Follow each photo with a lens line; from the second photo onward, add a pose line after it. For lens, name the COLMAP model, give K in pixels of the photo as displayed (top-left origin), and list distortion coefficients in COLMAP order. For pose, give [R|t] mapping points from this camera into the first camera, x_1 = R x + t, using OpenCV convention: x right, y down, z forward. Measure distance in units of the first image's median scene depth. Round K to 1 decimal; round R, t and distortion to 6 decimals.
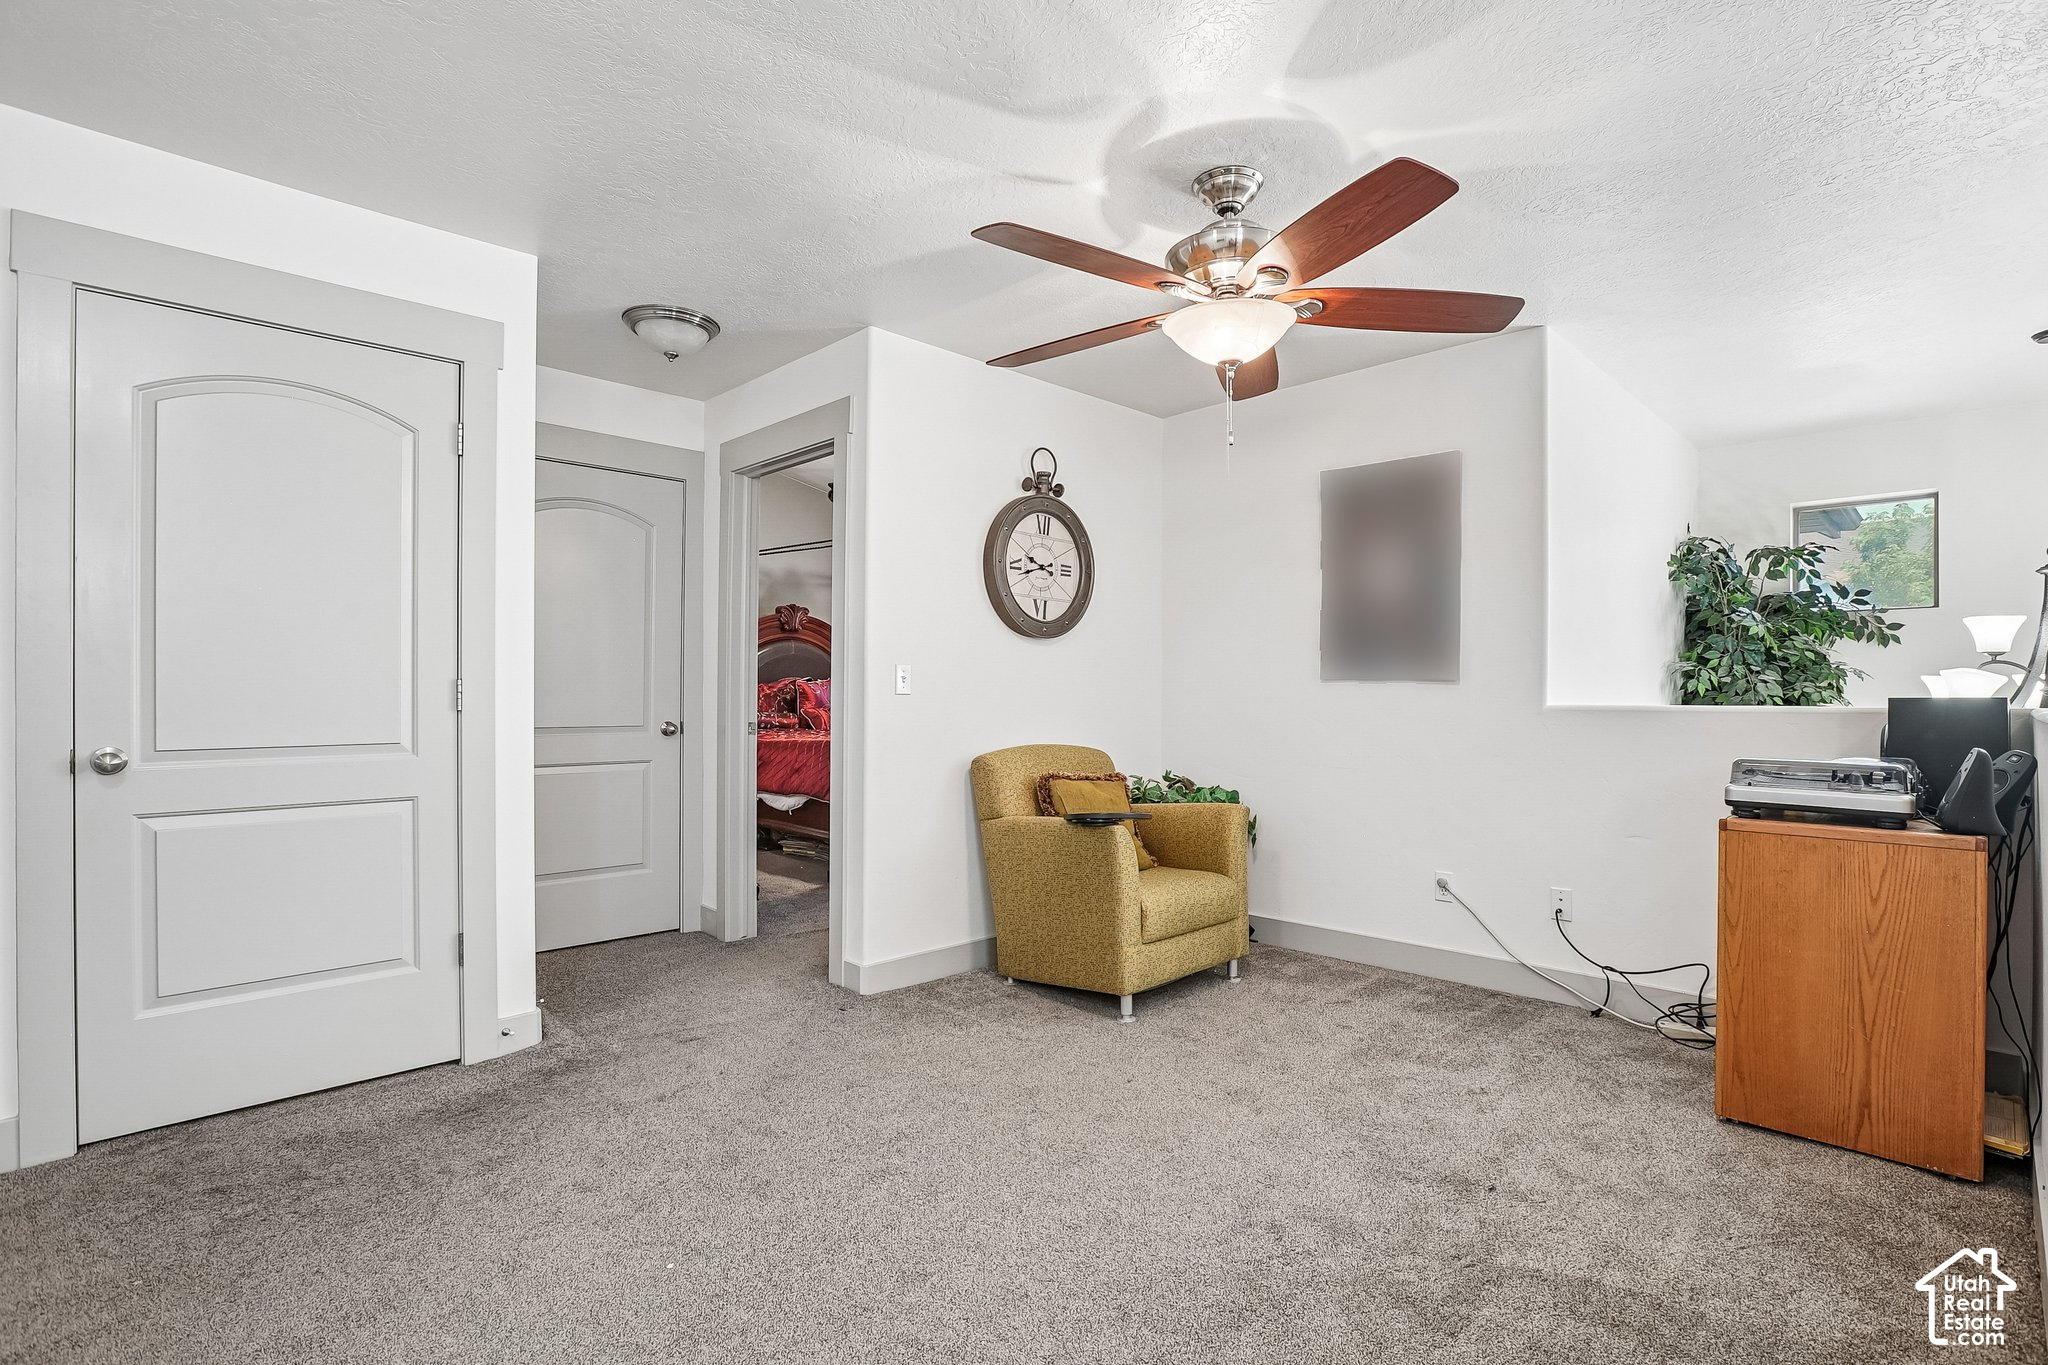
lens RADIAL K [[966.7, 0, 1033.7], [0, 966.7, 686.6], [0, 0, 1]] dist [-0.050970, 0.020734]
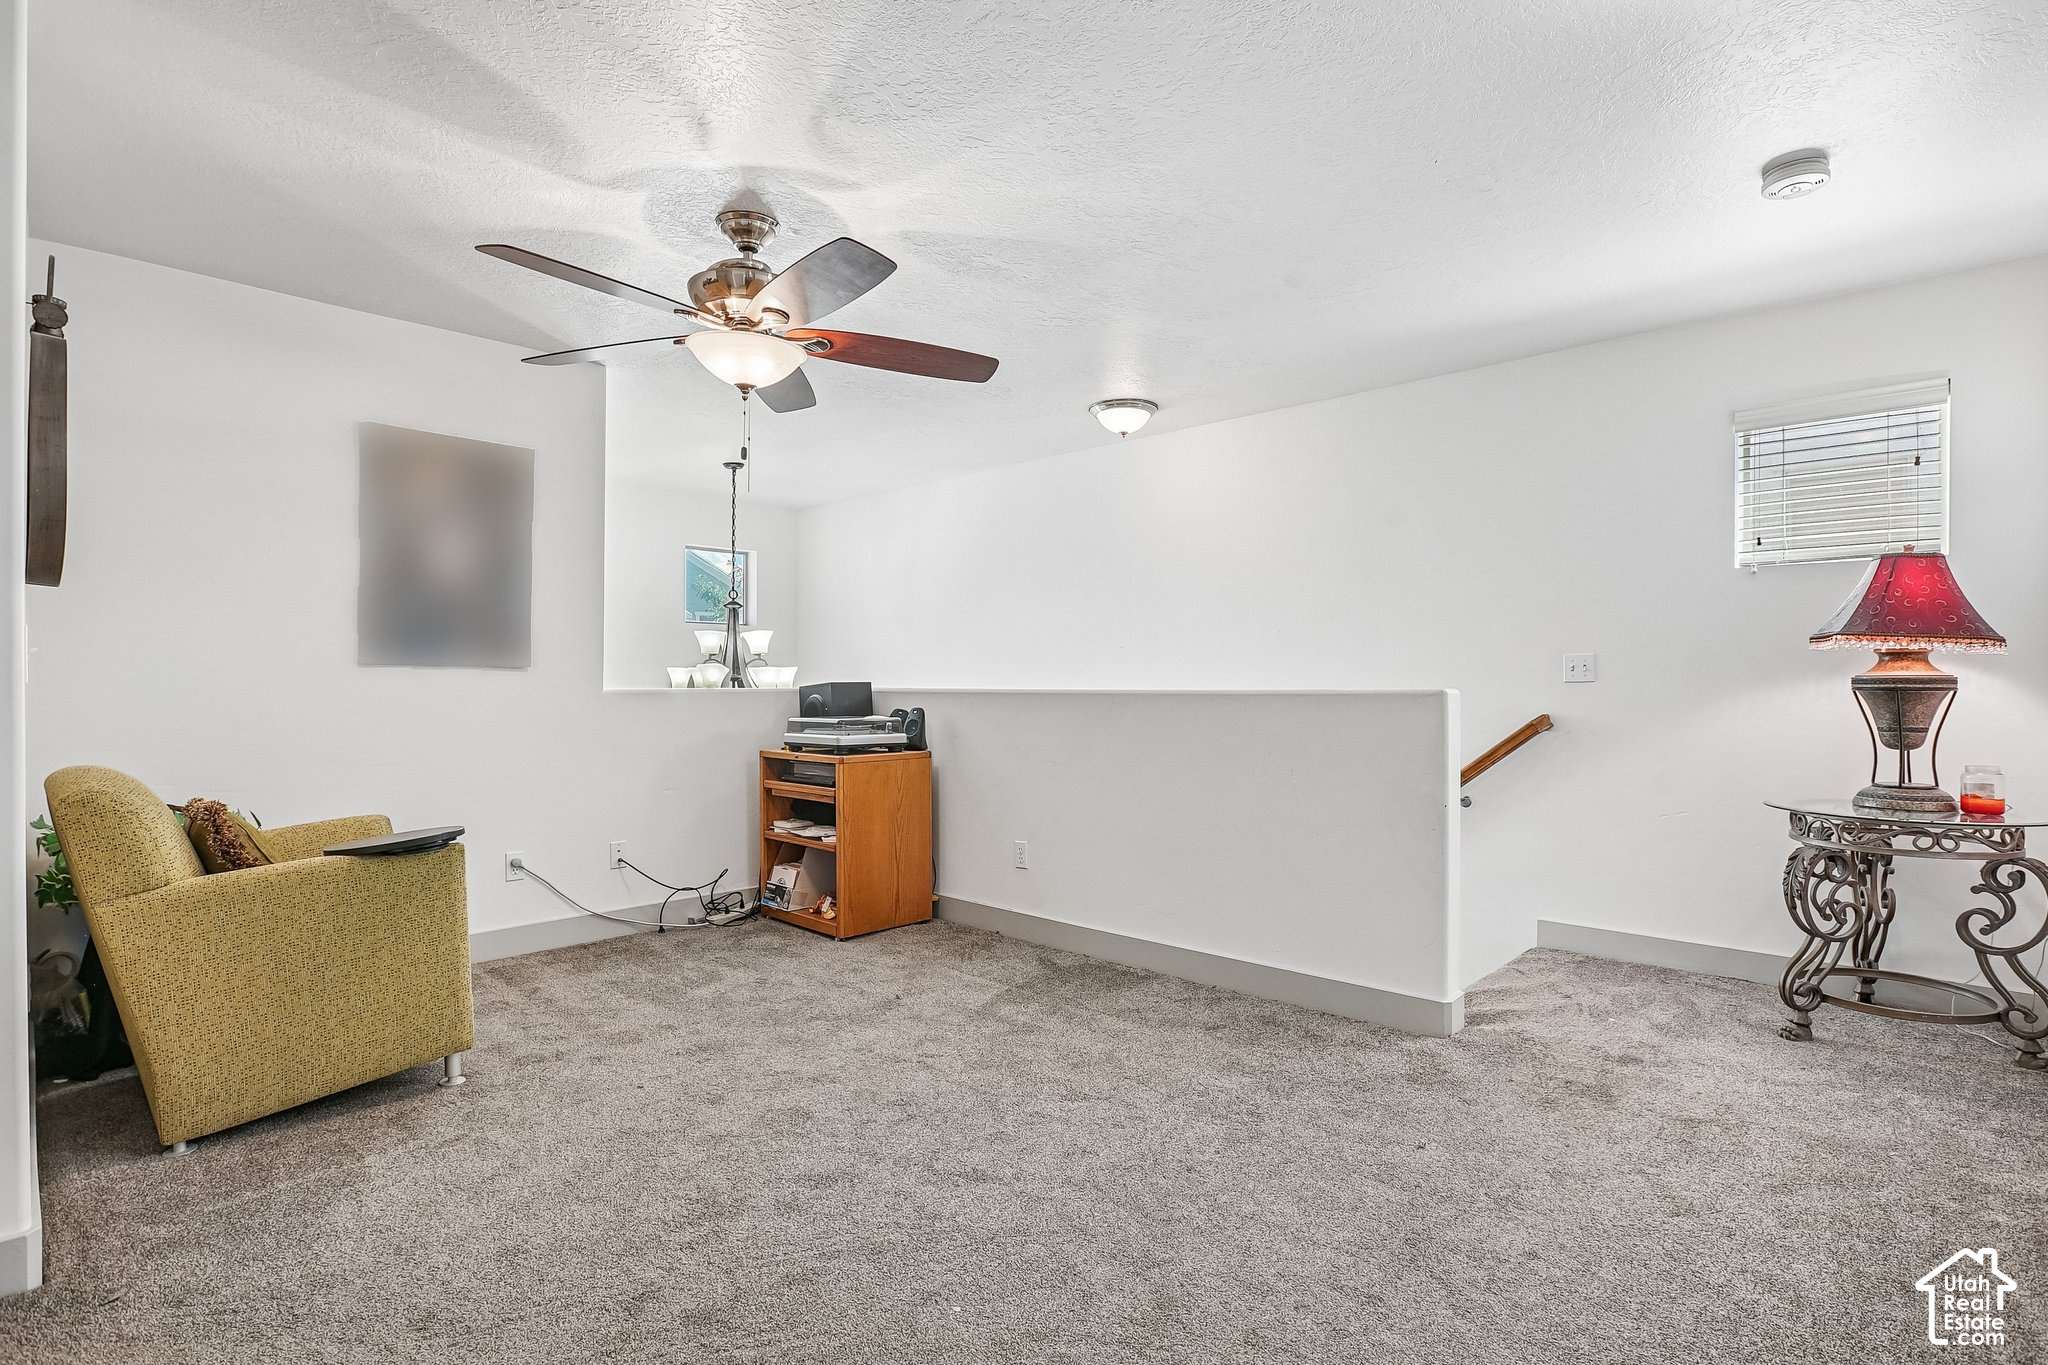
lens RADIAL K [[1018.5, 0, 1032.0], [0, 1018.5, 693.5], [0, 0, 1]] dist [-0.064652, 0.045443]
pose [[-0.032574, -0.016836, 0.999328, -0.776057], [-0.007761, 0.999832, 0.016592, -0.000435], [-0.999439, -0.007215, -0.032699, 0.551372]]
